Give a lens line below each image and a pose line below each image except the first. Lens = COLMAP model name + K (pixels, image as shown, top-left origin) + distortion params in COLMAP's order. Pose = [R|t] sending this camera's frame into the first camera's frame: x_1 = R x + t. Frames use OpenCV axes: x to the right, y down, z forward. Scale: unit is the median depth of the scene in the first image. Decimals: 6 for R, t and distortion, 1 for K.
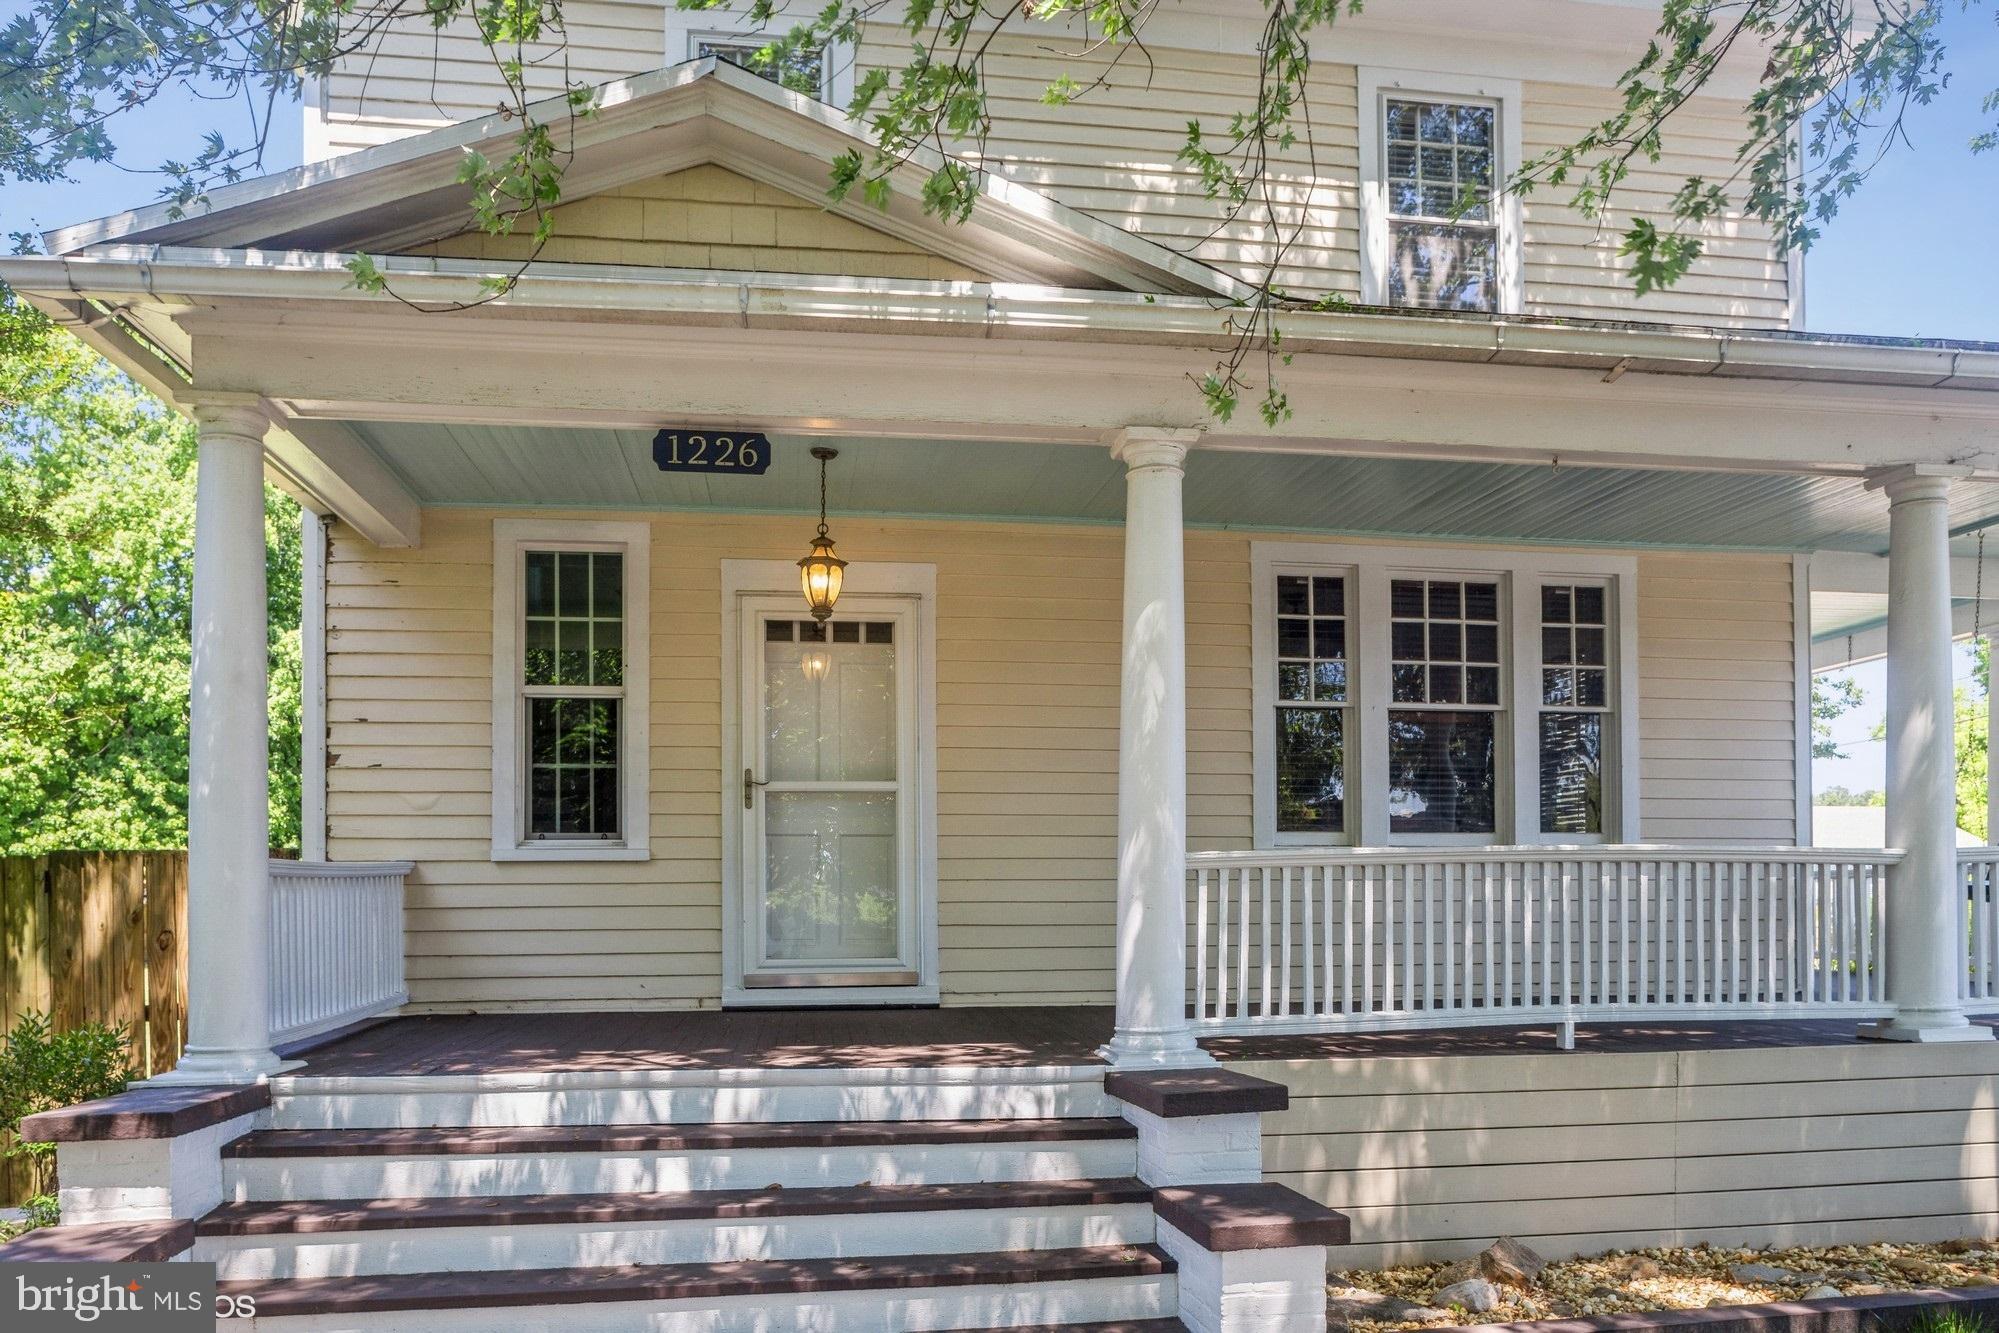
lens RADIAL K [[1408.2, 0, 1003.0], [0, 1408.2, 876.9], [0, 0, 1]] dist [-0.046765, 0.004006]
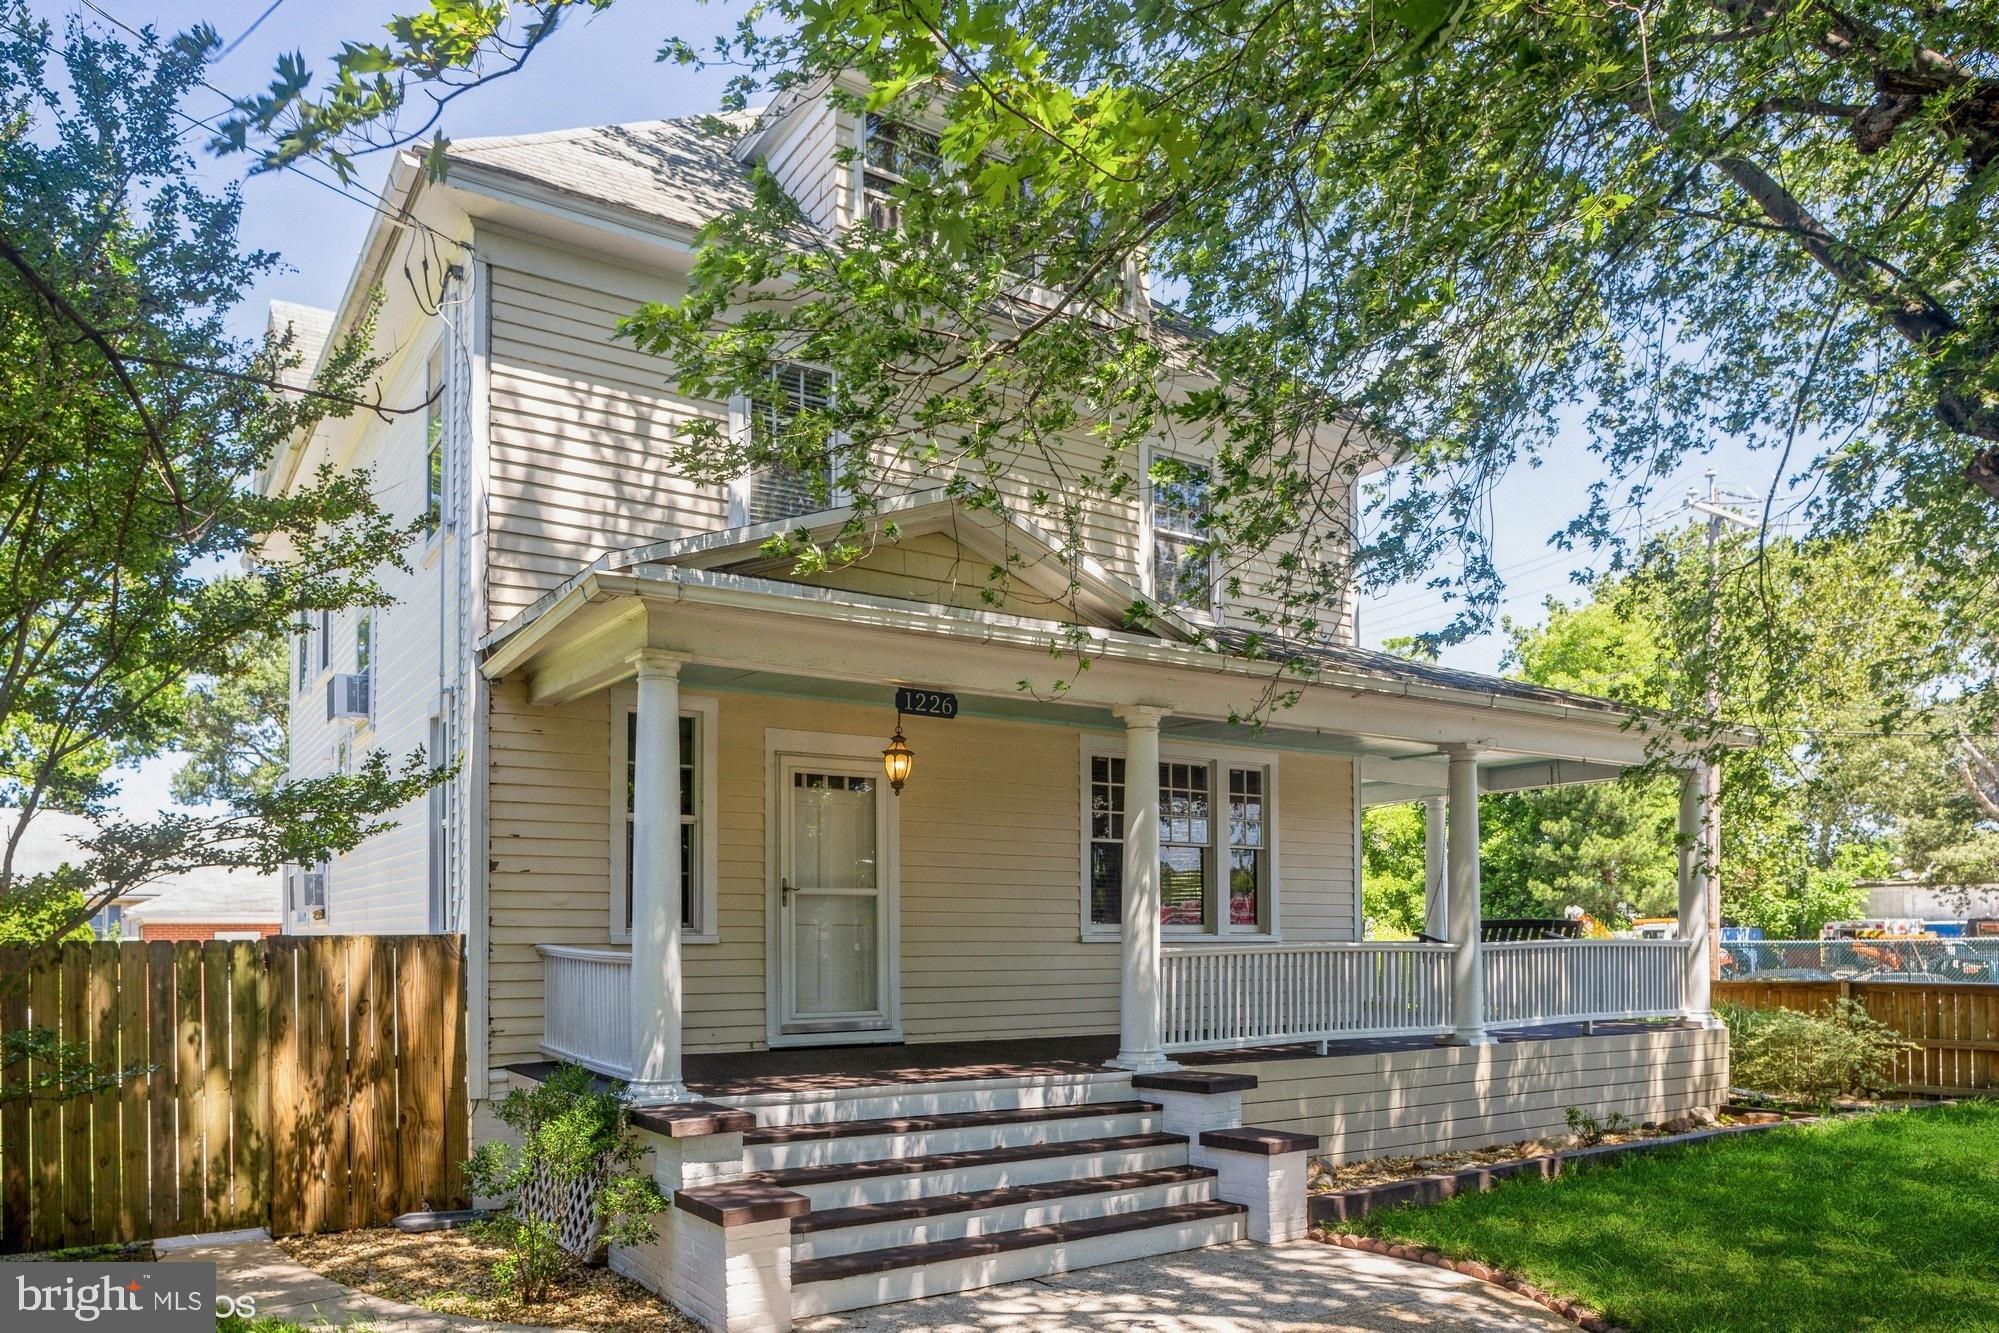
lens RADIAL K [[1408.2, 0, 1003.0], [0, 1408.2, 876.9], [0, 0, 1]] dist [-0.046765, 0.004006]
pose [[0.899713, 0.023067, 0.435872, -0.607183], [-0.010589, 0.999462, -0.031036, -0.037243], [-0.436354, 0.023308, 0.899473, -0.370171]]
